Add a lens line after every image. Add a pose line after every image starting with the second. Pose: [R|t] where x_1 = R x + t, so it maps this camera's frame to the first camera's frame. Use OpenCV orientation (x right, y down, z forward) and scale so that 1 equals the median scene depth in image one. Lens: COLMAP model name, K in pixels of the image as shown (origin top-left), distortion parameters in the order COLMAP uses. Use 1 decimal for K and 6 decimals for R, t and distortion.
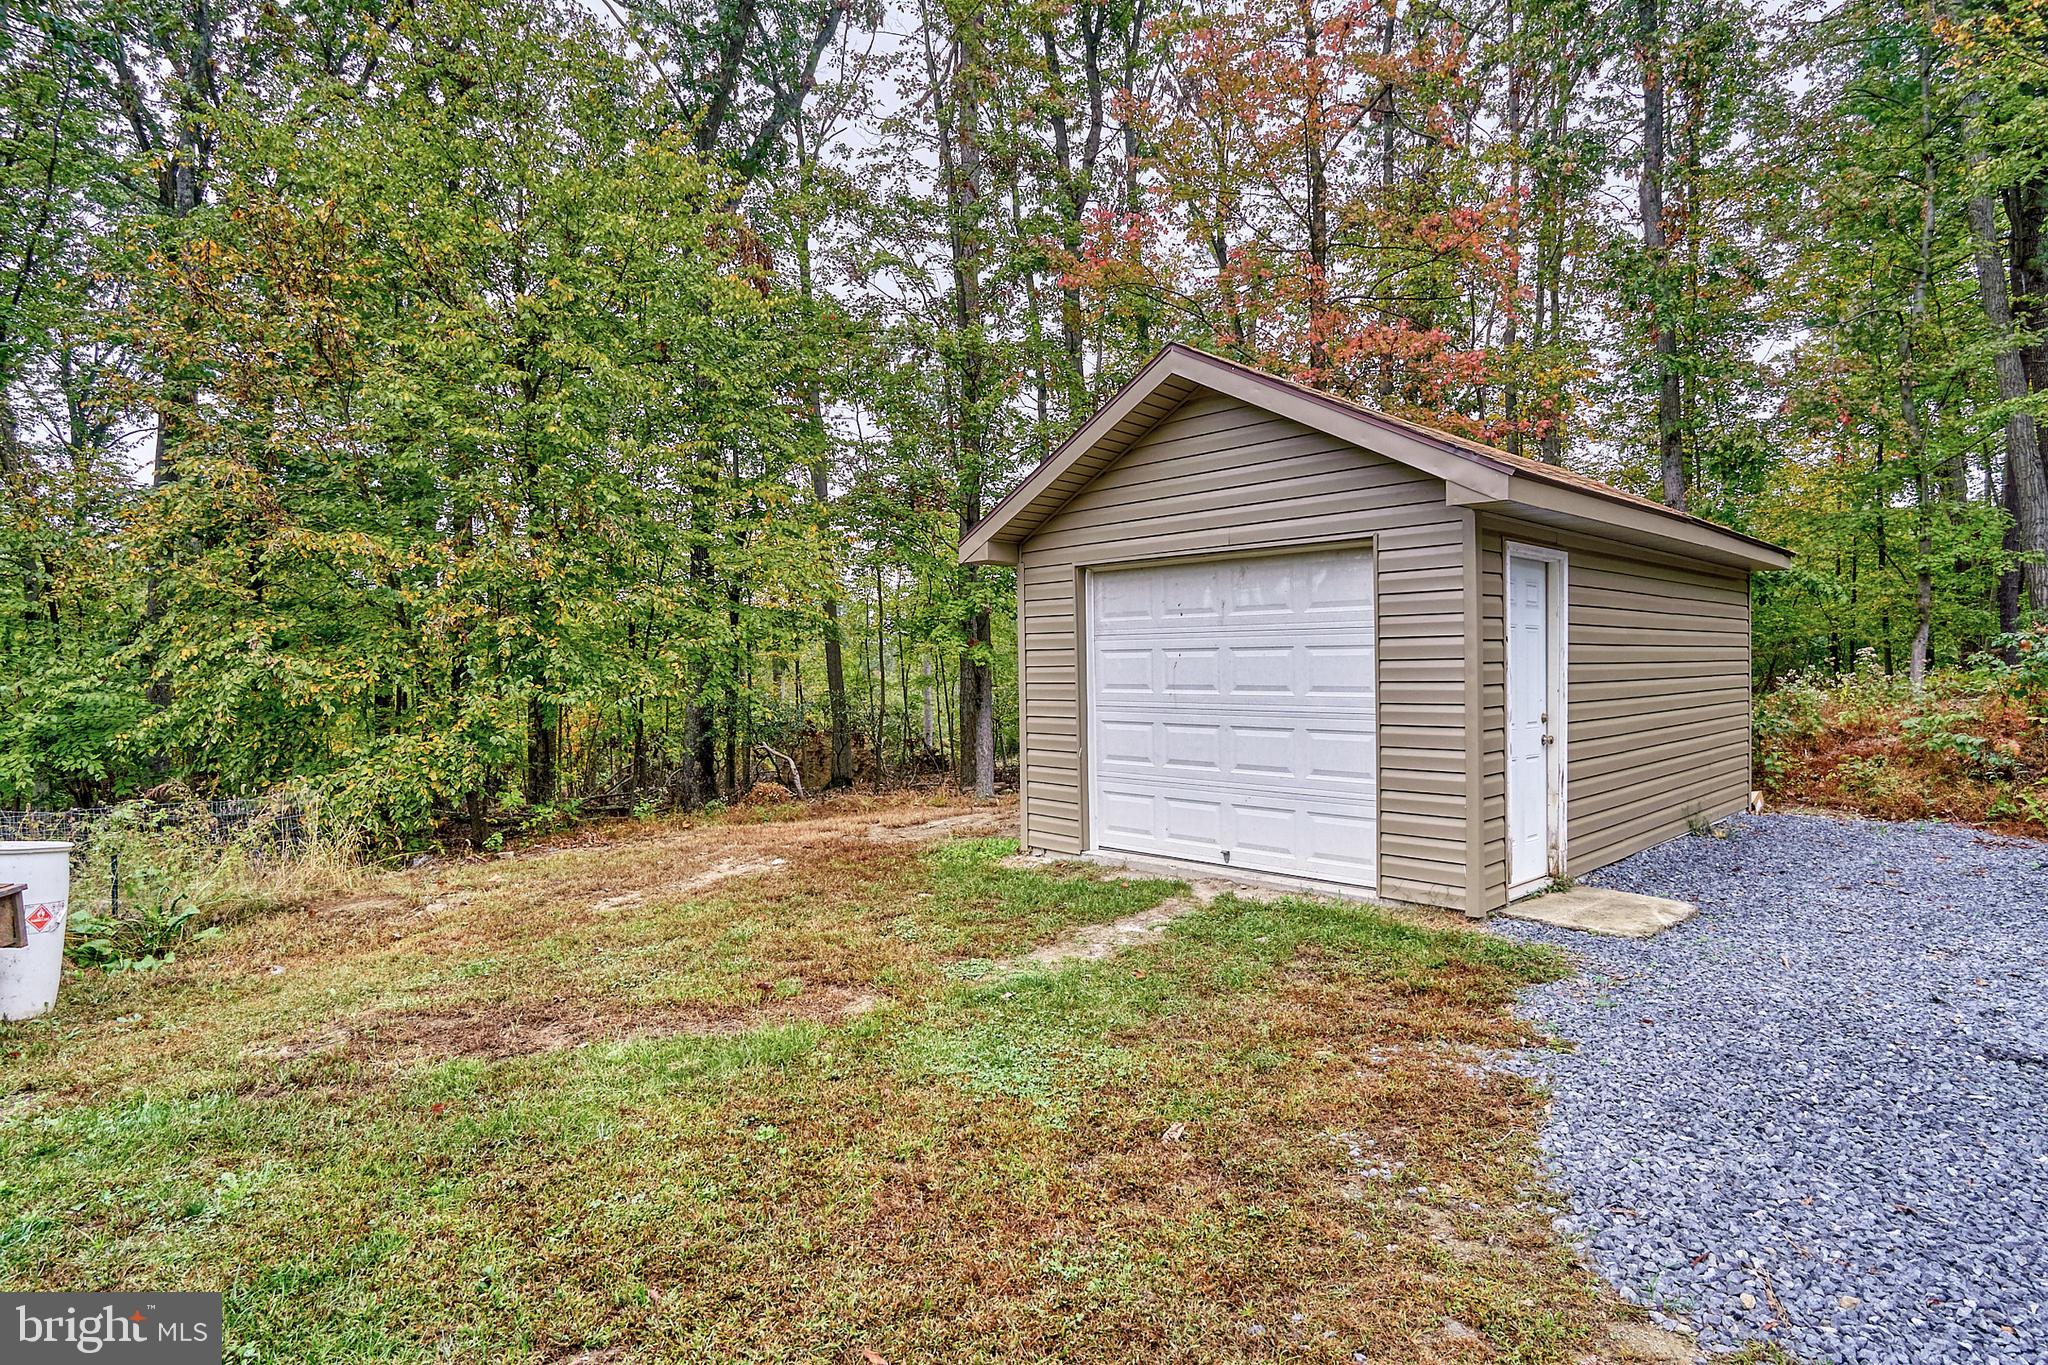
lens RADIAL K [[1093.3, 0, 1024.0], [0, 1093.3, 677.9], [0, 0, 1]] dist [-0.033242, 0.009464]
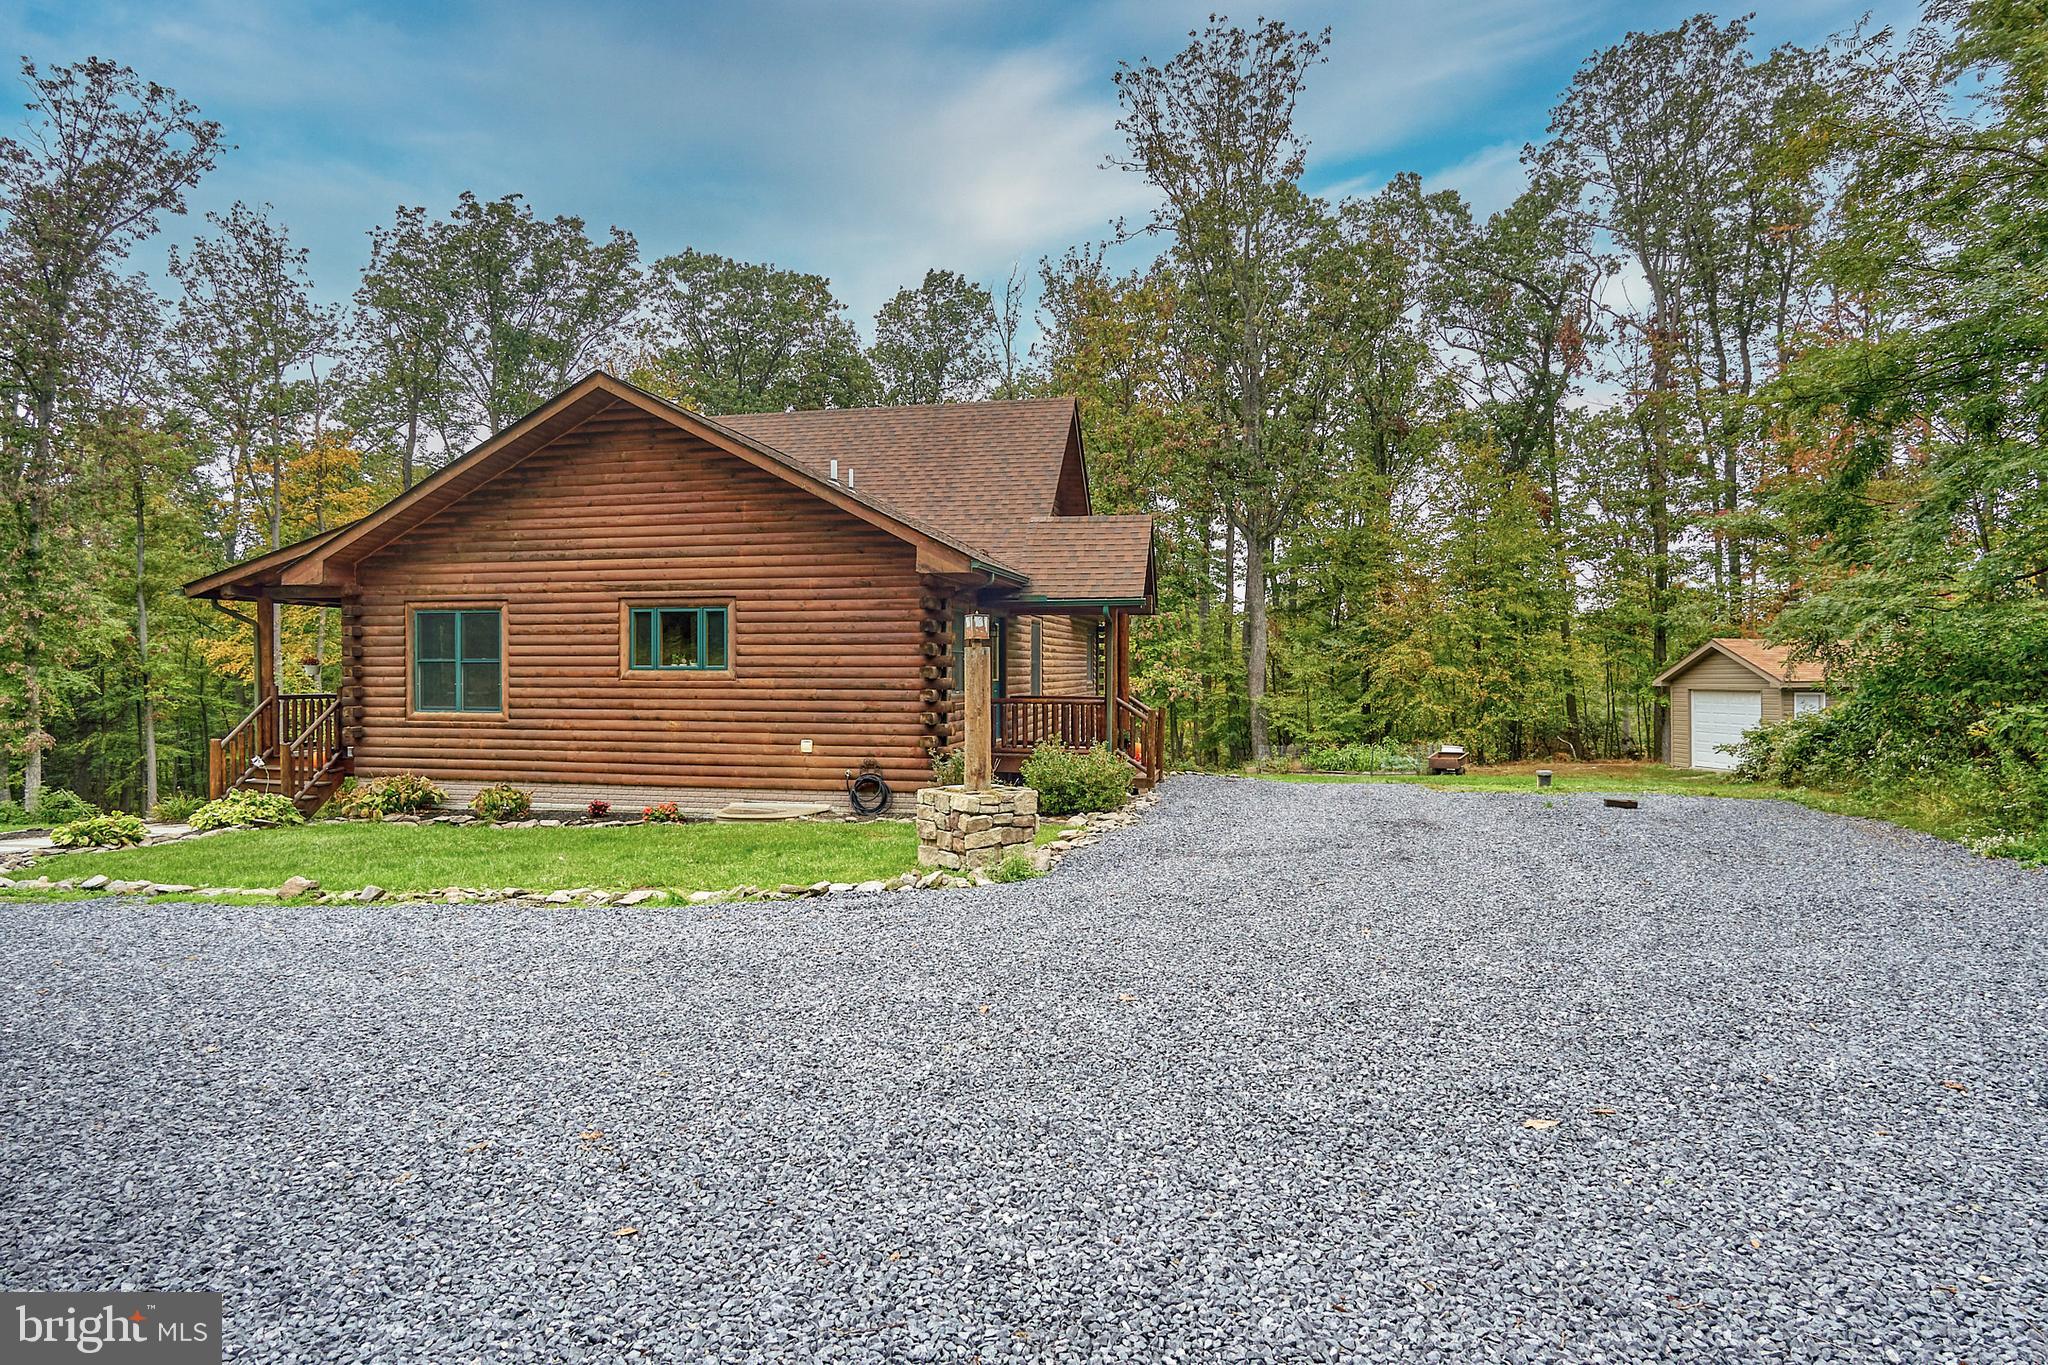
lens RADIAL K [[1093.3, 0, 1024.3], [0, 1093.3, 676.8], [0, 0, 1]] dist [-0.033242, 0.009464]
pose [[0.830924, 0.004329, -0.556369, 0.204272], [-0.006586, 0.999976, -0.002056, -0.115190], [0.556347, 0.005373, 0.830933, -3.118520]]
